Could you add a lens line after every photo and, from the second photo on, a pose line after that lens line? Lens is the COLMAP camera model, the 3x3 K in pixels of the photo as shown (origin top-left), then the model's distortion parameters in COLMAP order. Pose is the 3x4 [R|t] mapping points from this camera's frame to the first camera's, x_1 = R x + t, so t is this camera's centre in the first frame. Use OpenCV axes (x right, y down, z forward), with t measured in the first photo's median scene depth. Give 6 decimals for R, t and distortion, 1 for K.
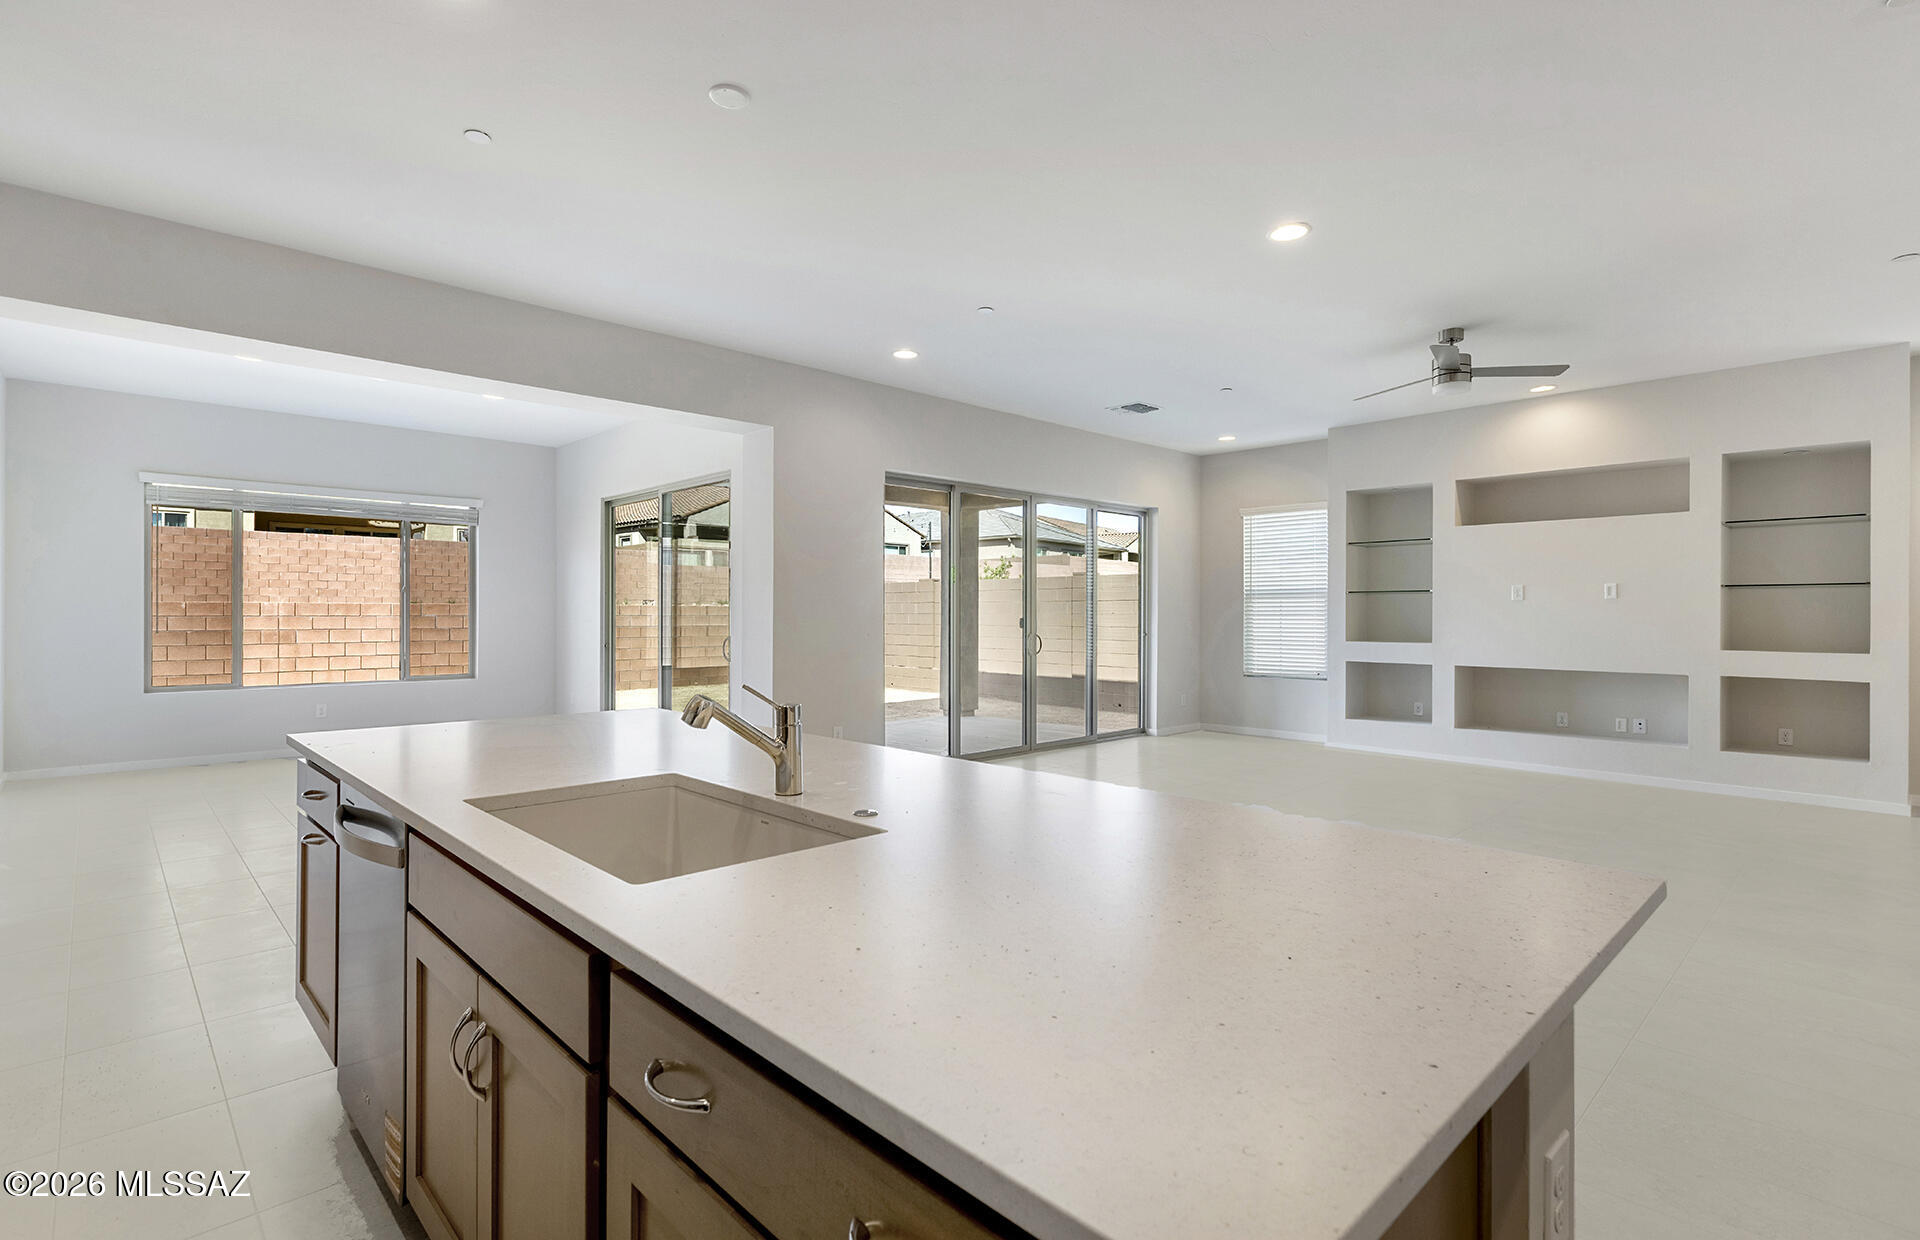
lens RADIAL K [[913.8, 0, 964.5], [0, 913.8, 611.4], [0, 0, 1]] dist [0.002270, 0.000438]
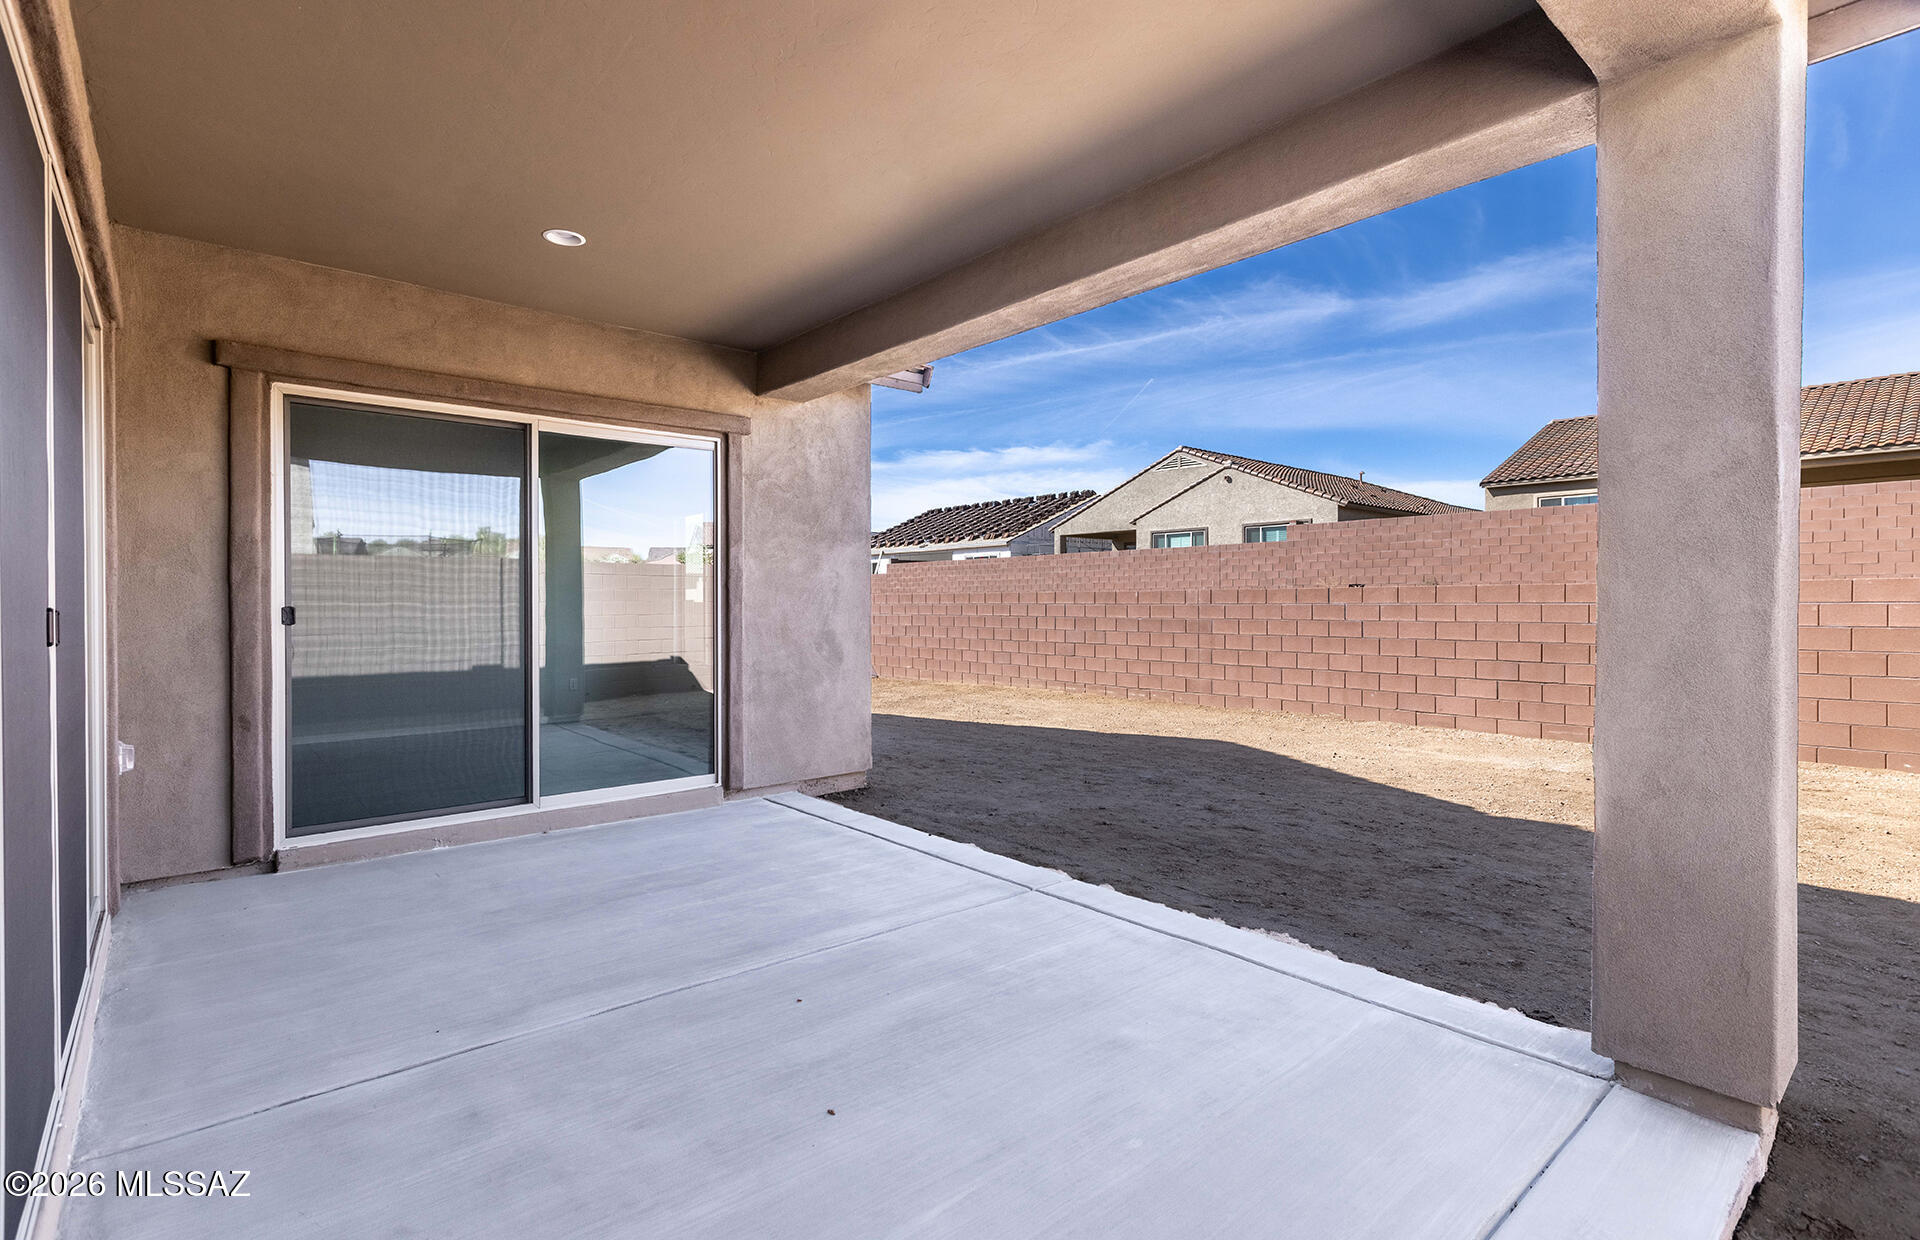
lens RADIAL K [[913.8, 0, 945.4], [0, 913.8, 610.1], [0, 0, 1]] dist [0.002270, 0.000438]
pose [[-0.062117, 0.005706, -0.998053, 0.205011], [0.005985, 0.999968, 0.005344, 0.003910], [0.998051, -0.005642, -0.062150, 0.781686]]
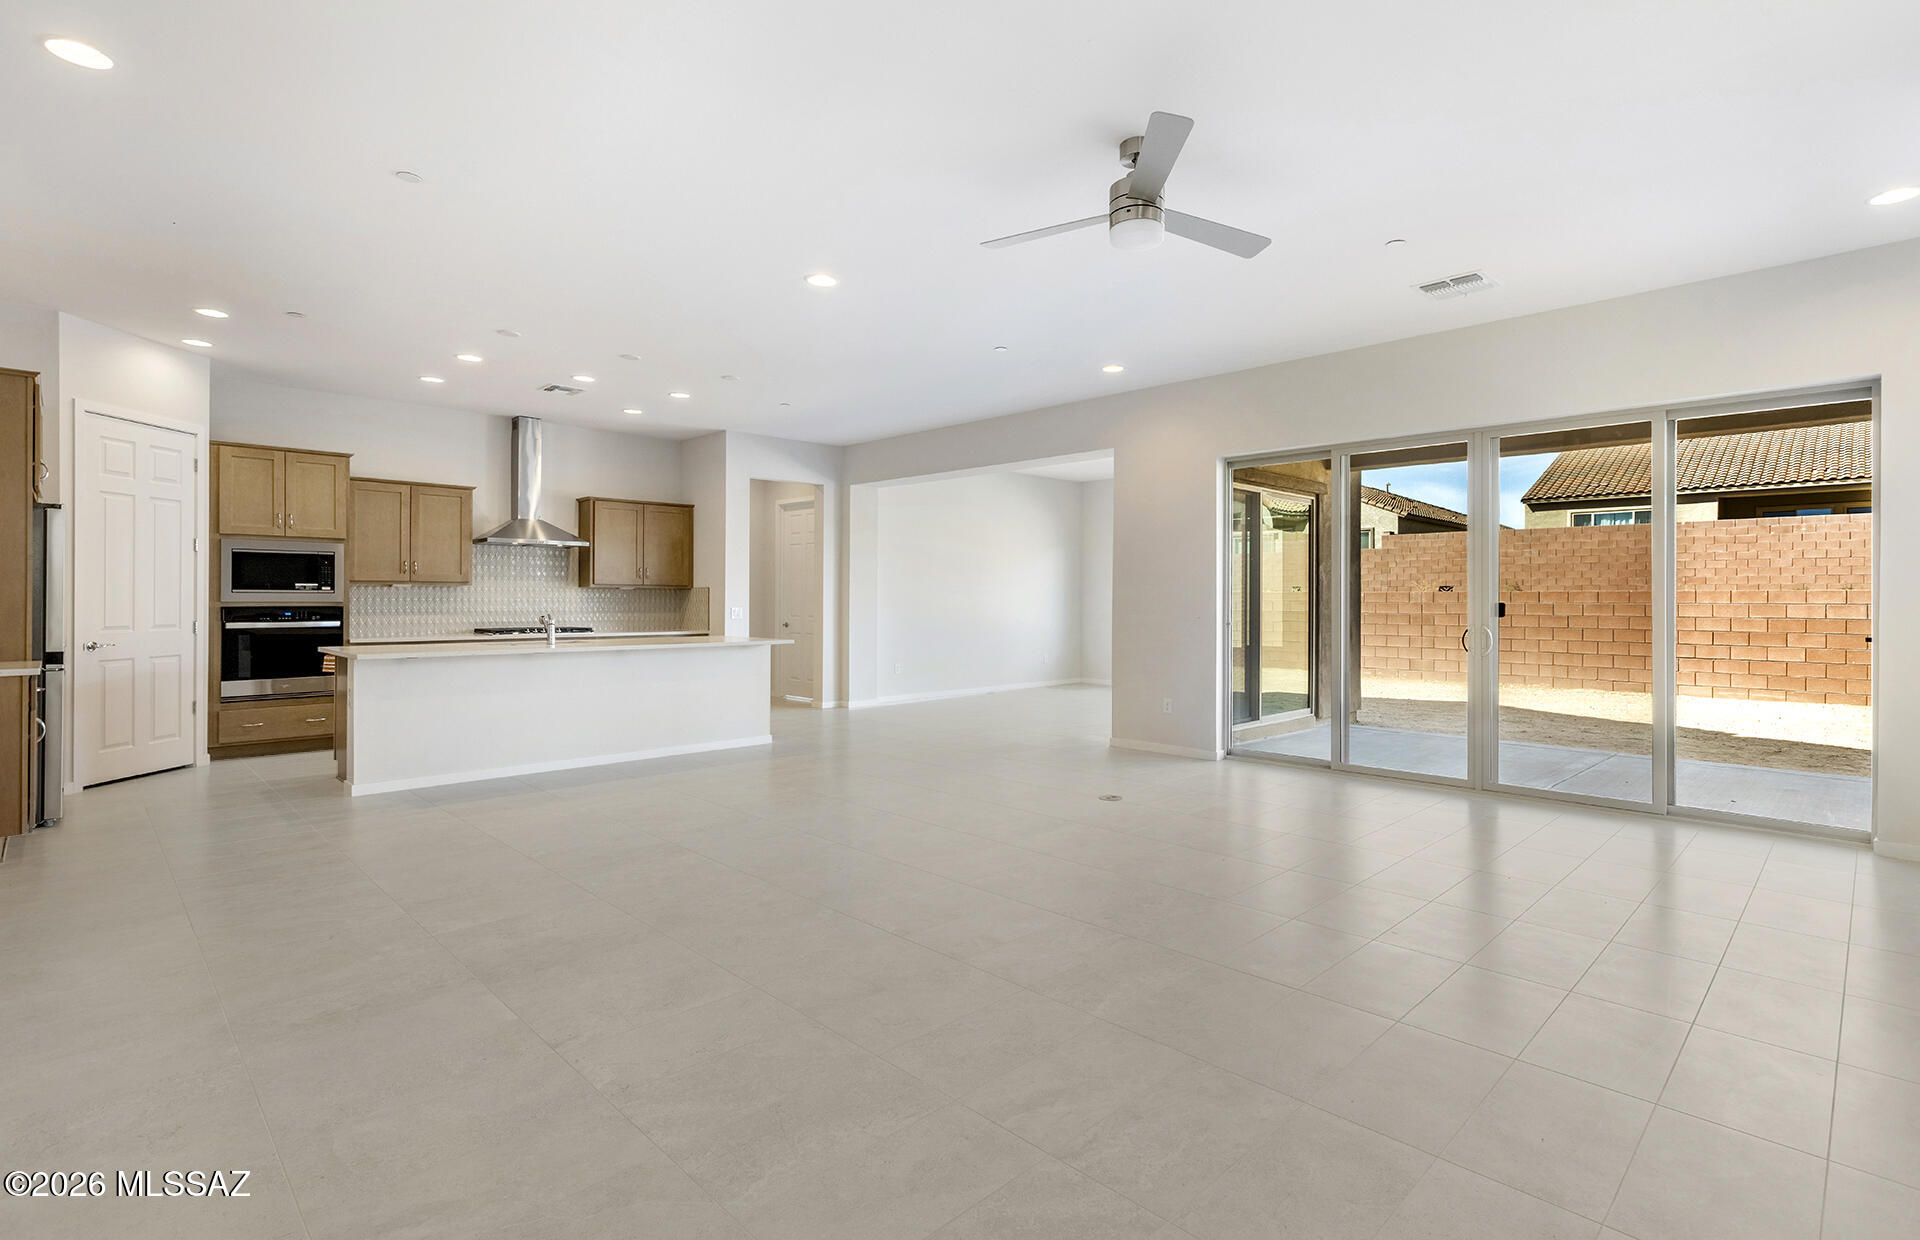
lens RADIAL K [[913.8, 0, 964.6], [0, 913.8, 604.3], [0, 0, 1]] dist [0.002270, 0.000438]
pose [[0.009380, 0.004086, -0.999948, 0.476659], [-0.000436, 0.999992, 0.004082, 0.002016], [0.999956, 0.000398, 0.009382, 0.360178]]
